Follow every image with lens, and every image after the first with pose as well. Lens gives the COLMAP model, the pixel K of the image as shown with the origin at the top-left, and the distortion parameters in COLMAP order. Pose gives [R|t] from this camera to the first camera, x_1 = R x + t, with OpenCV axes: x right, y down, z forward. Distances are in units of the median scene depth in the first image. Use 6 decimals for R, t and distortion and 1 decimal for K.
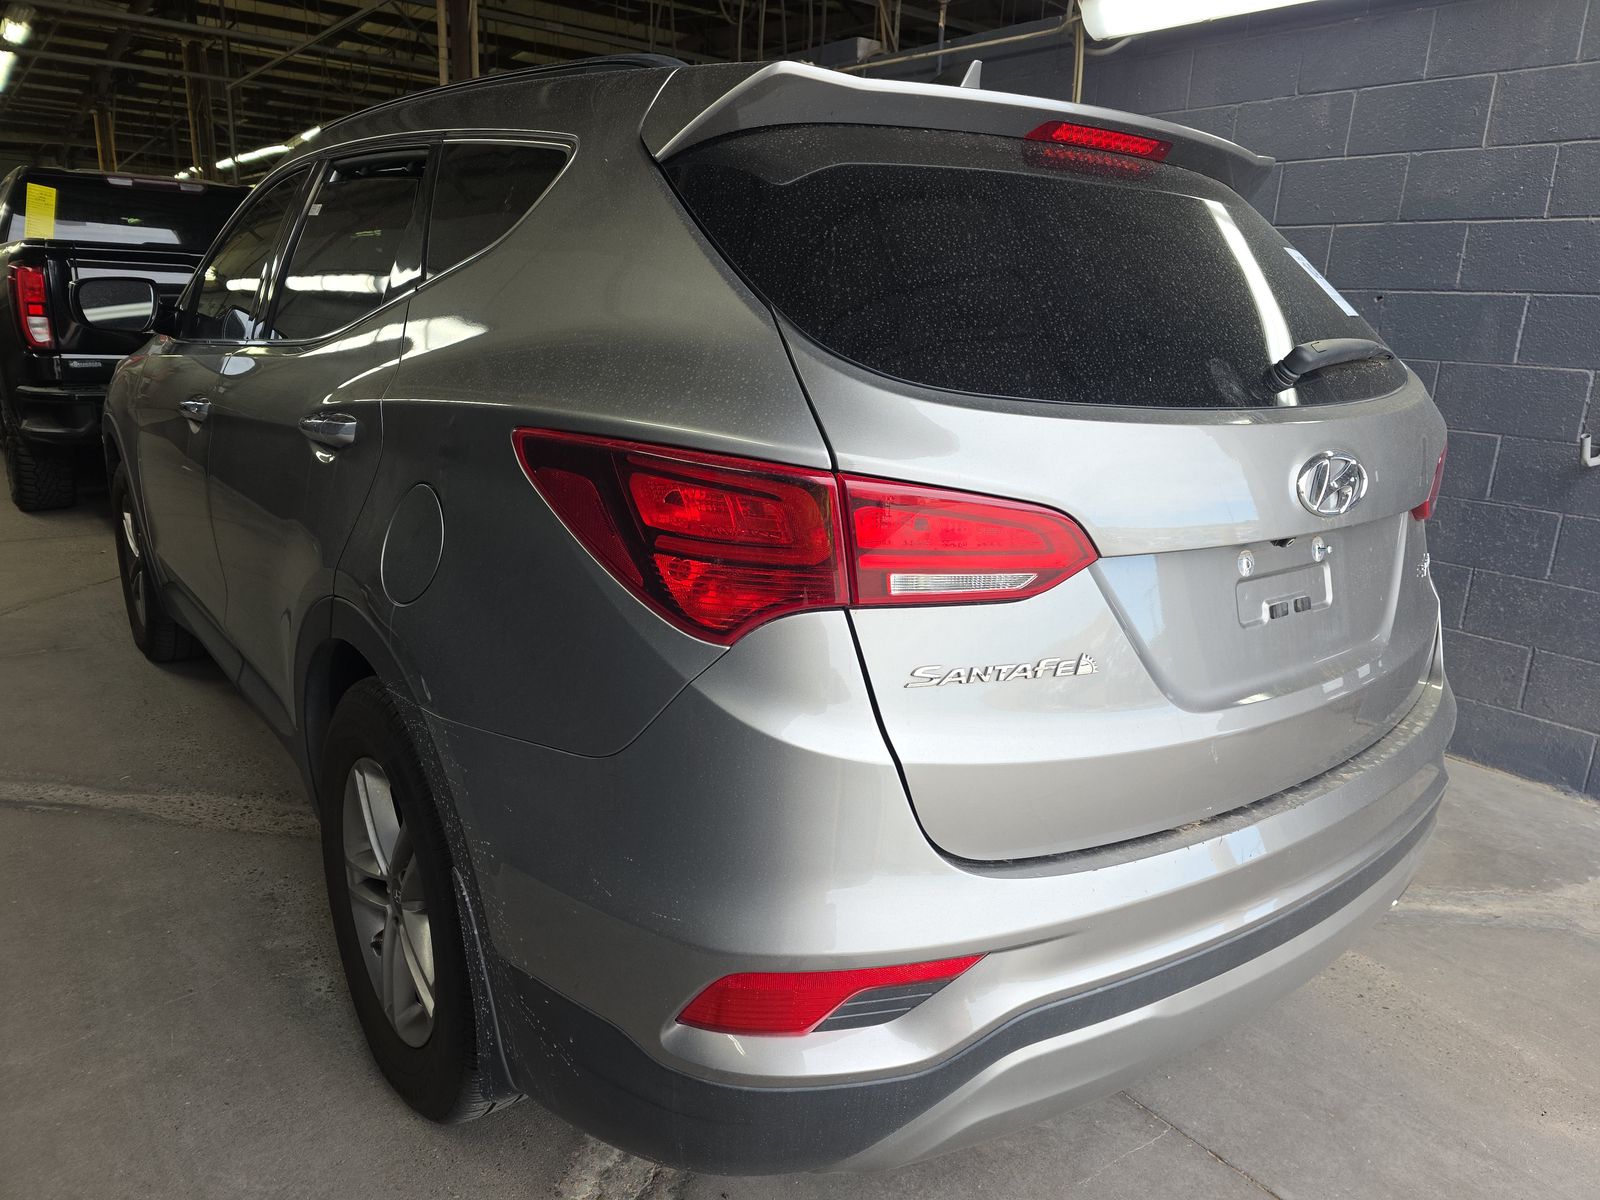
lens RADIAL K [[1078.9, 0, 787.9], [0, 1078.9, 608.0], [0, 0, 1]] dist [0.075362, 0.000265]
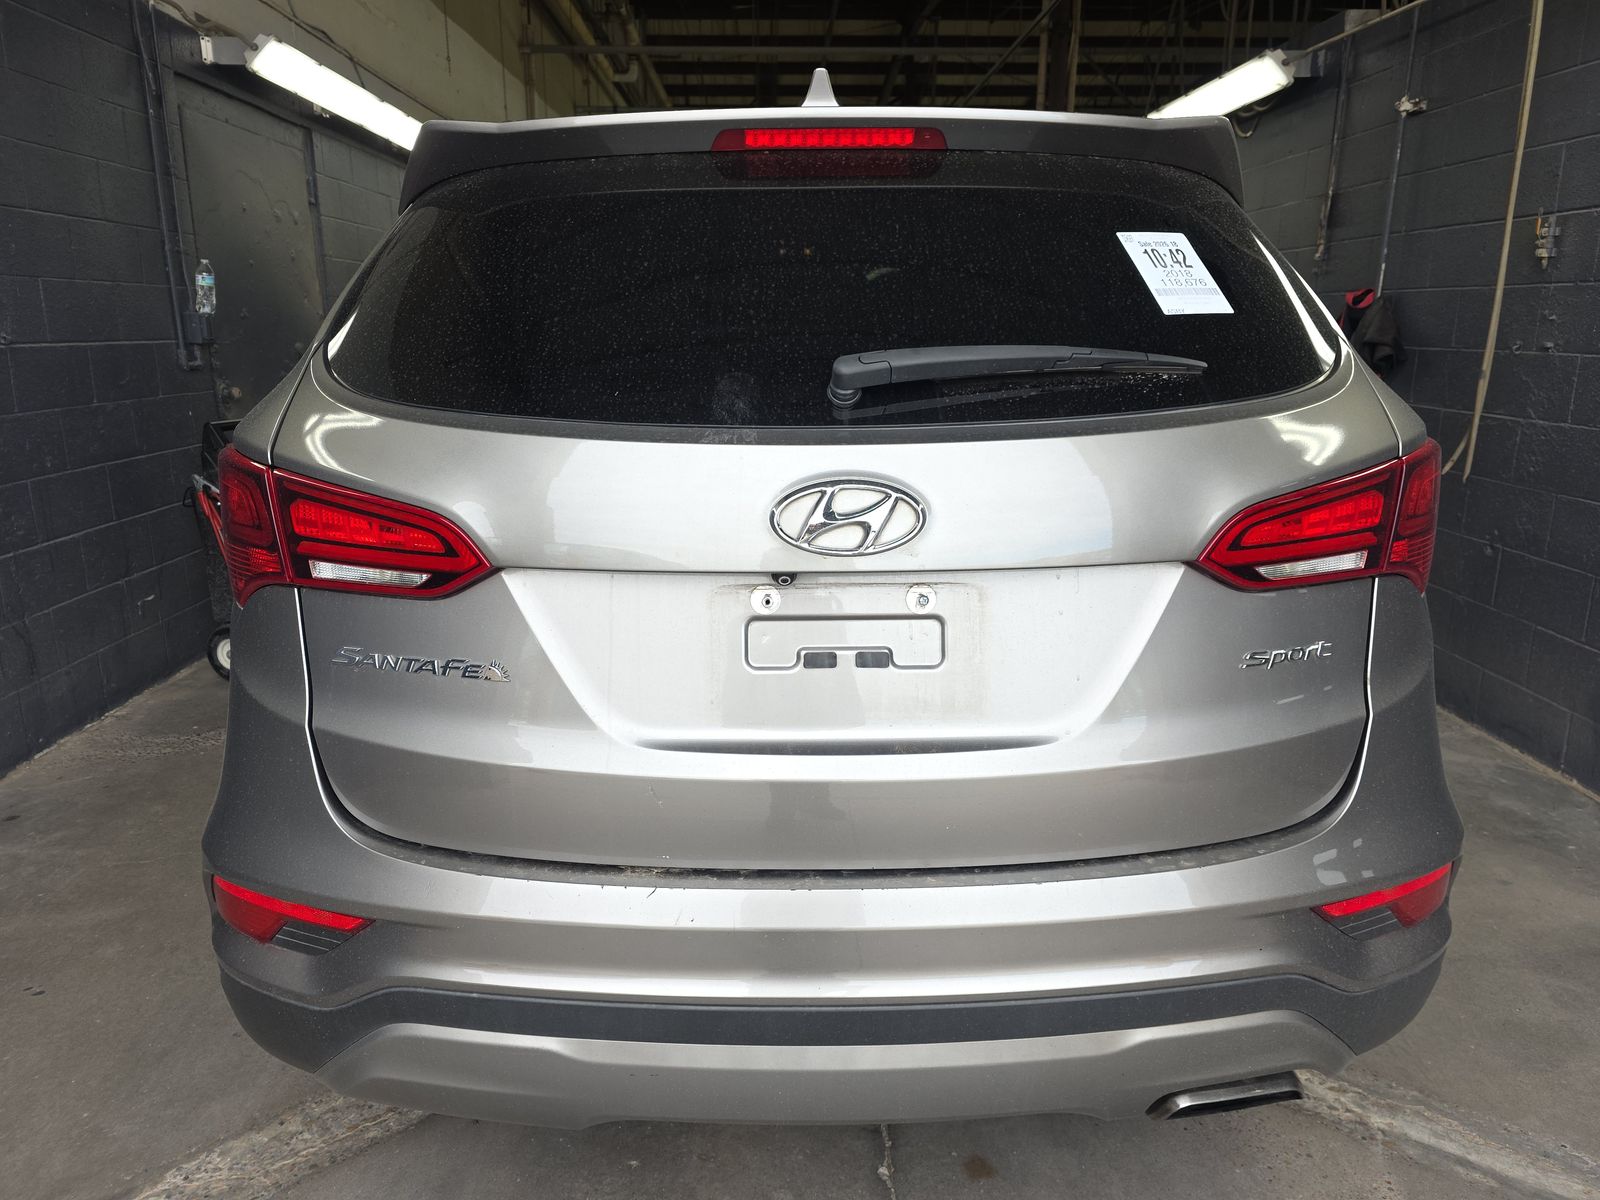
lens RADIAL K [[1111.4, 0, 800.0], [0, 1111.4, 600.0], [0, 0, 1]] dist [0.051705, -0.002146]
pose [[0.796895, 0.111613, -0.593718, 0.792080], [-0.131880, 0.991222, 0.009328, -0.043690], [0.589547, 0.070866, 0.804619, 0.230324]]
